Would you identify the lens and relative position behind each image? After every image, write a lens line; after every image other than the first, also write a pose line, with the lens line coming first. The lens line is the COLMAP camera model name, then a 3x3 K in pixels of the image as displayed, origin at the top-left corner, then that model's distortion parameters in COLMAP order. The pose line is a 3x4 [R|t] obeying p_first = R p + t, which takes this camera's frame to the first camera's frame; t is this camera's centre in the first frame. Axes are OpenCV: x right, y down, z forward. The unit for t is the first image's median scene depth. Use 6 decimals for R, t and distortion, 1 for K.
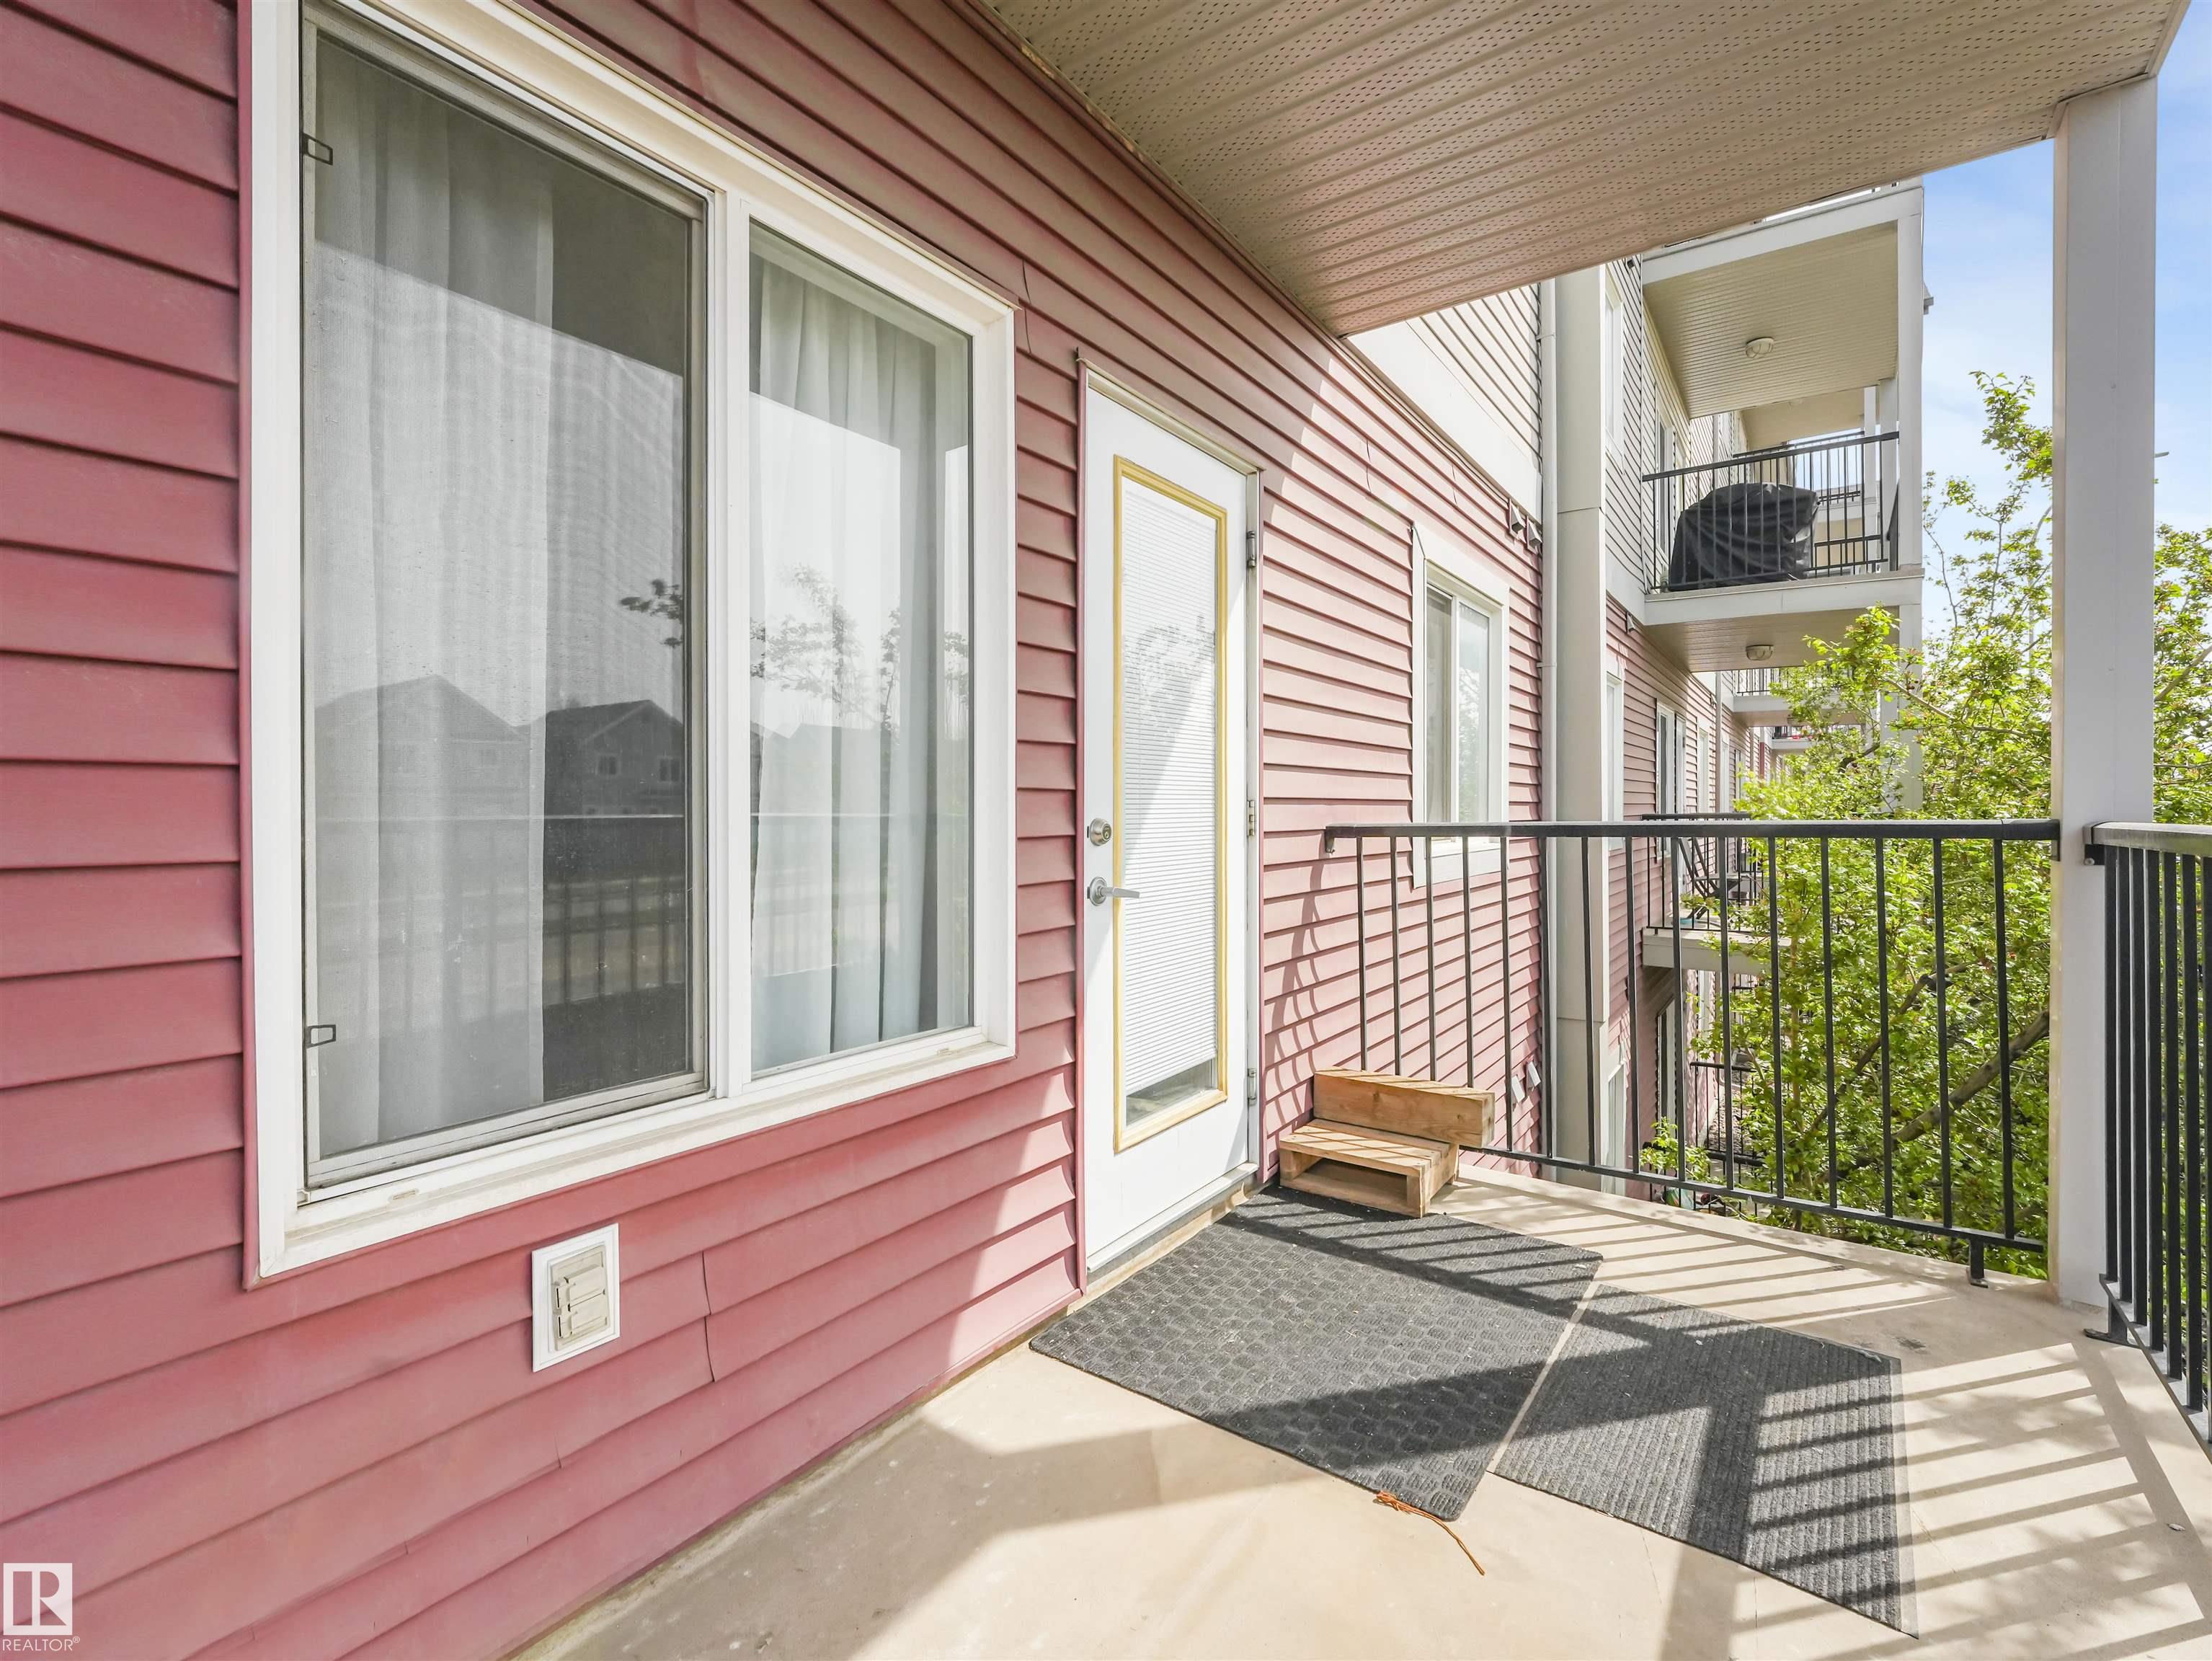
lens RADIAL K [[1013.4, 0, 1104.6], [0, 1013.4, 810.9], [0, 0, 1]] dist [0.001272, 0.000093]
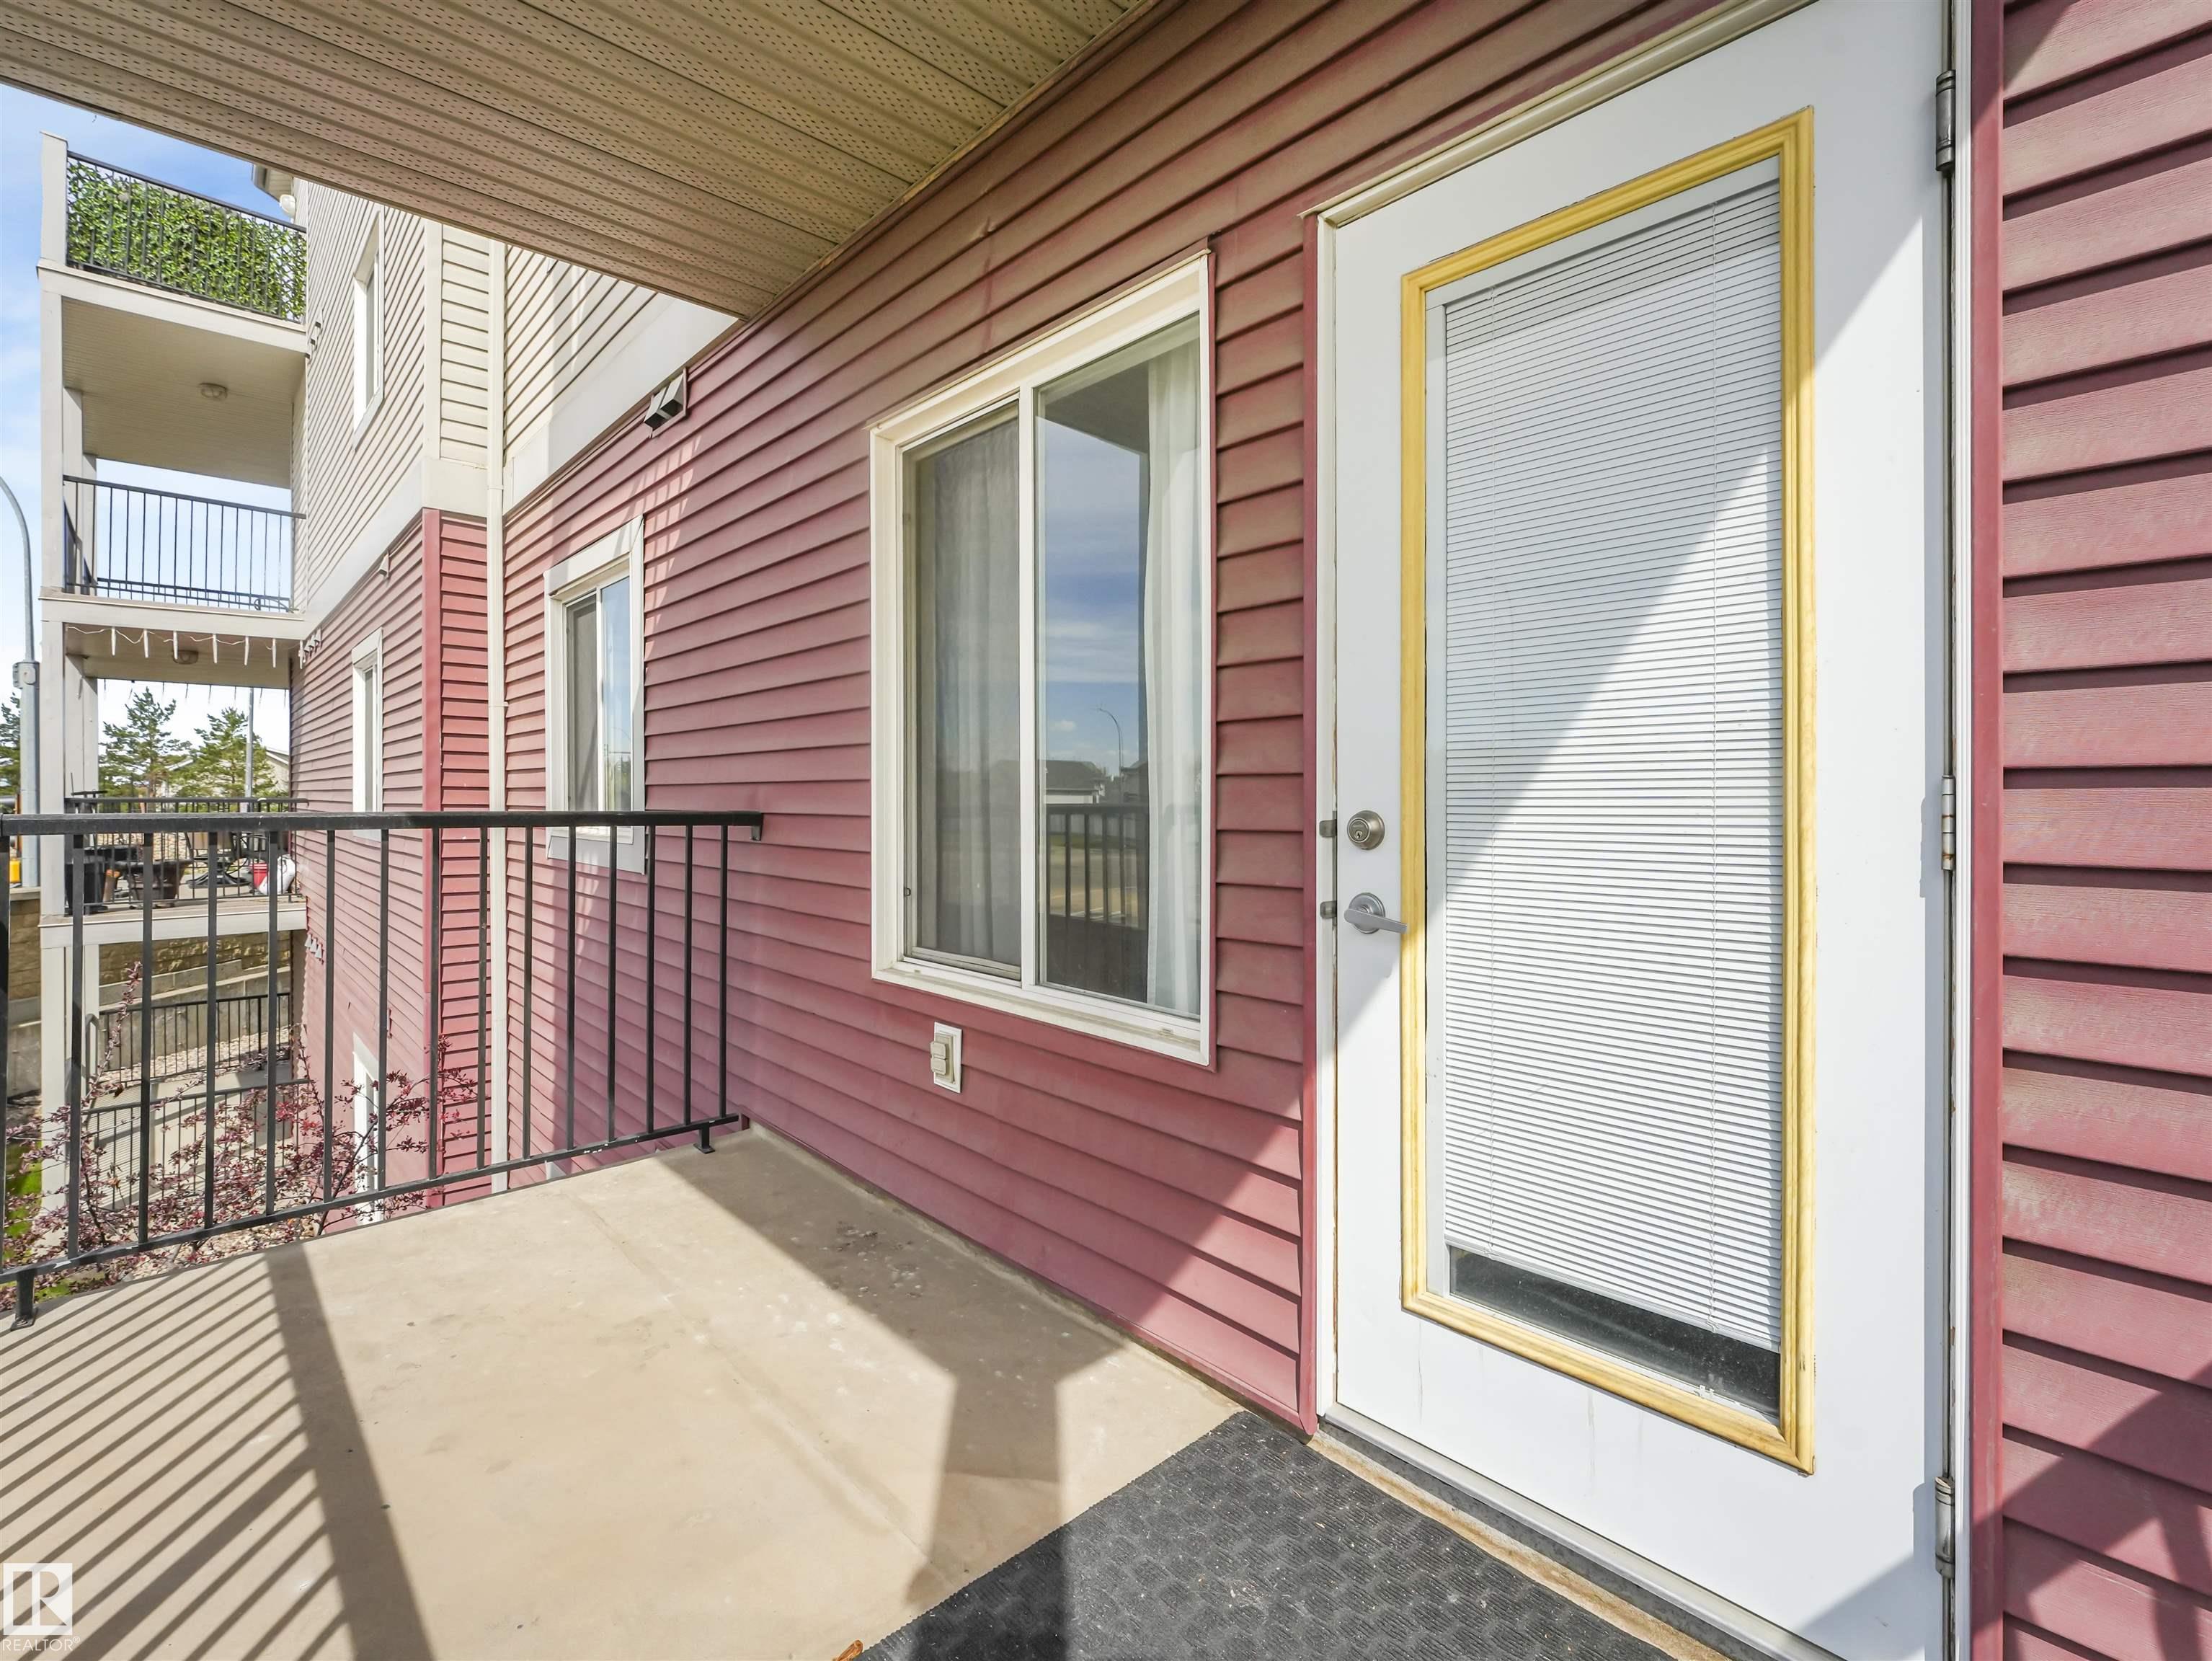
lens RADIAL K [[1019.7, 0, 1107.0], [0, 1019.7, 782.3], [0, 0, 1]] dist [-0.013300, 0.000022]
pose [[-0.198164, -0.007362, -0.980141, 0.830843], [0.000734, 0.999970, -0.007659, -0.007251], [0.980169, -0.002237, -0.198152, 1.095161]]
